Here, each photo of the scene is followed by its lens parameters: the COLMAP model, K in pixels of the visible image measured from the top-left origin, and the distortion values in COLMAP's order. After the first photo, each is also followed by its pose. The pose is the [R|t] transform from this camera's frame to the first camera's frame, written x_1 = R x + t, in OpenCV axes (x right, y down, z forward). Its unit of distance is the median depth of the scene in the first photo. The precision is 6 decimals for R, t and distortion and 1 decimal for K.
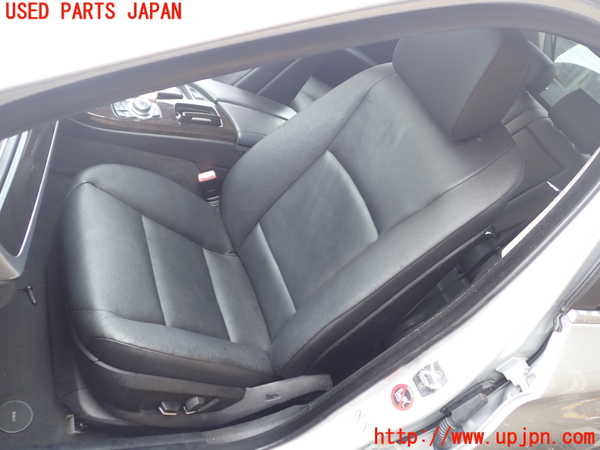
lens RADIAL K [[509.5, 0, 288.9], [0, 509.5, 243.6], [0, 0, 1]] dist [-0.000200, -0.002599]
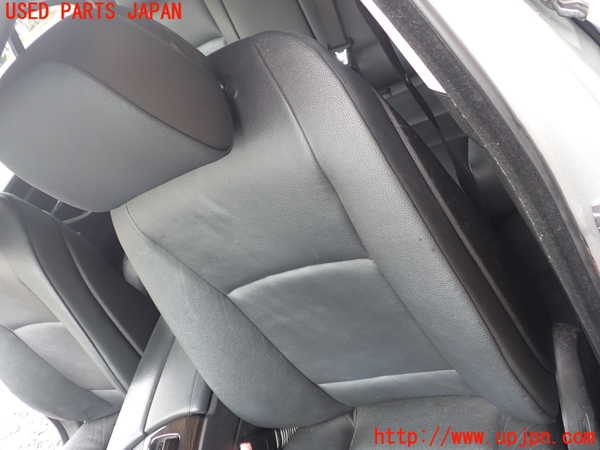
lens RADIAL K [[520.0, 0, 300.0], [0, 520.0, 225.0], [0, 0, 1]] dist [-0.002548, 0.000445]
pose [[0.092215, -0.995682, -0.010654, 0.206549], [0.995583, 0.092384, -0.016712, -0.089425], [0.017624, -0.009066, 0.999804, 0.323177]]
